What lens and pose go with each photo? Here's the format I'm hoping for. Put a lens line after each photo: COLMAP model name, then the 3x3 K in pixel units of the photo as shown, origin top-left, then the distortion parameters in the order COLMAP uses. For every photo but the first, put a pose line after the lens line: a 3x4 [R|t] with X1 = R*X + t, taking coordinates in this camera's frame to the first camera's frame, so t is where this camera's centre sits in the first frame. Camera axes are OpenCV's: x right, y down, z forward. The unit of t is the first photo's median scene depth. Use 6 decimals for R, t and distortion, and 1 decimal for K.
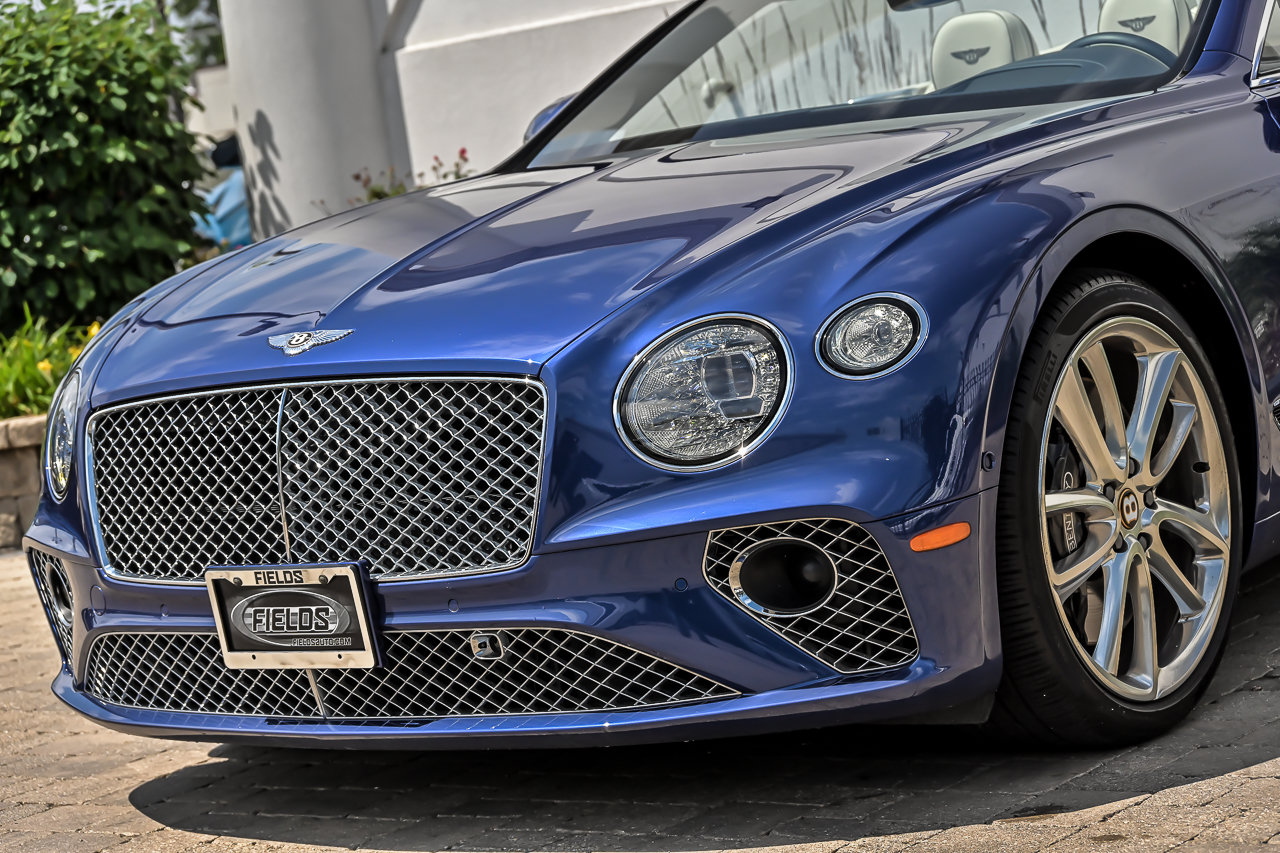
lens RADIAL K [[3217.0, 0, 640.0], [0, 3217.0, 426.5], [0, 0, 1]] dist [-0.032303, 0.002261]
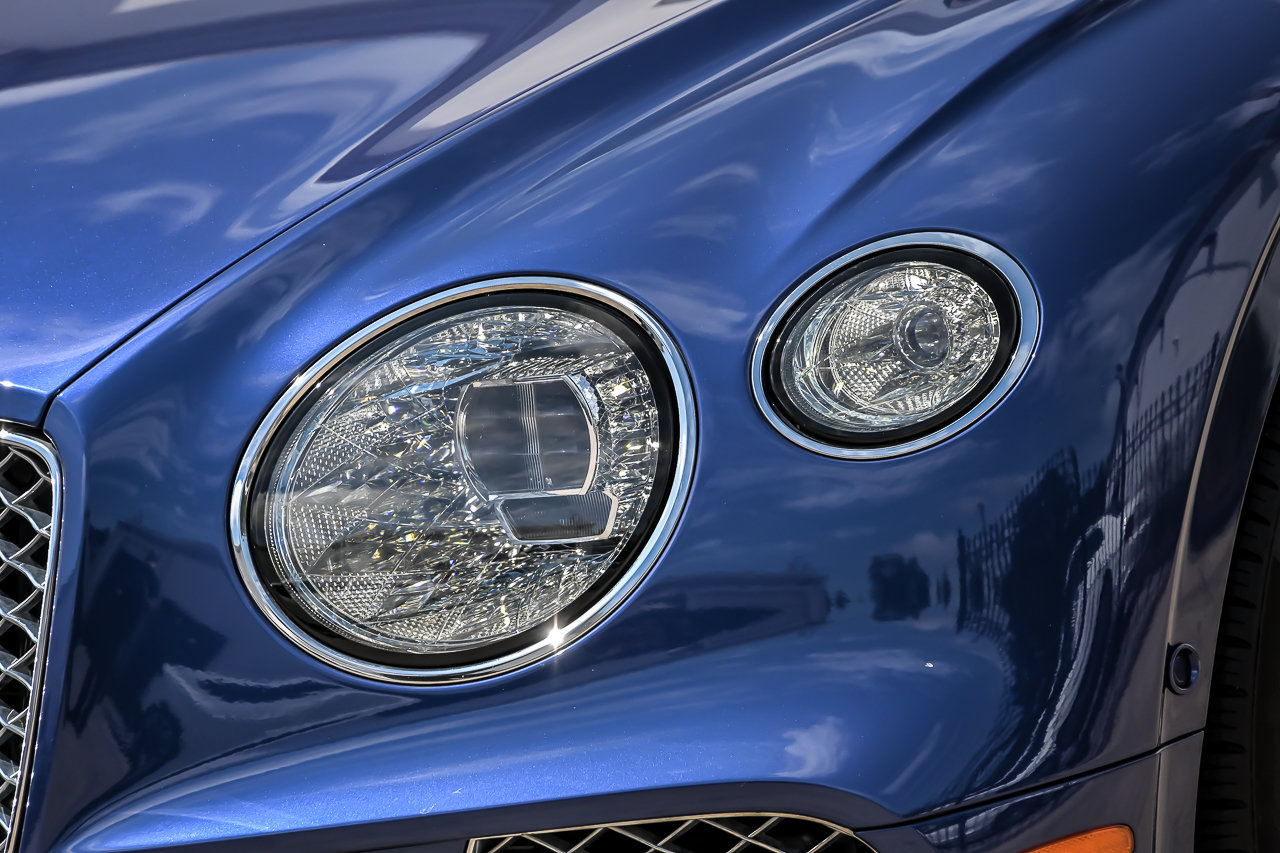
lens RADIAL K [[7374.7, 0, 640.0], [0, 7374.7, 426.5], [0, 0, 1]] dist [-0.400813, -0.787109]
pose [[0.999150, 0.021783, 0.034988, 0.009848], [-0.021684, 0.999760, -0.003215, -0.013944], [-0.035050, 0.002454, 0.999383, 0.101740]]
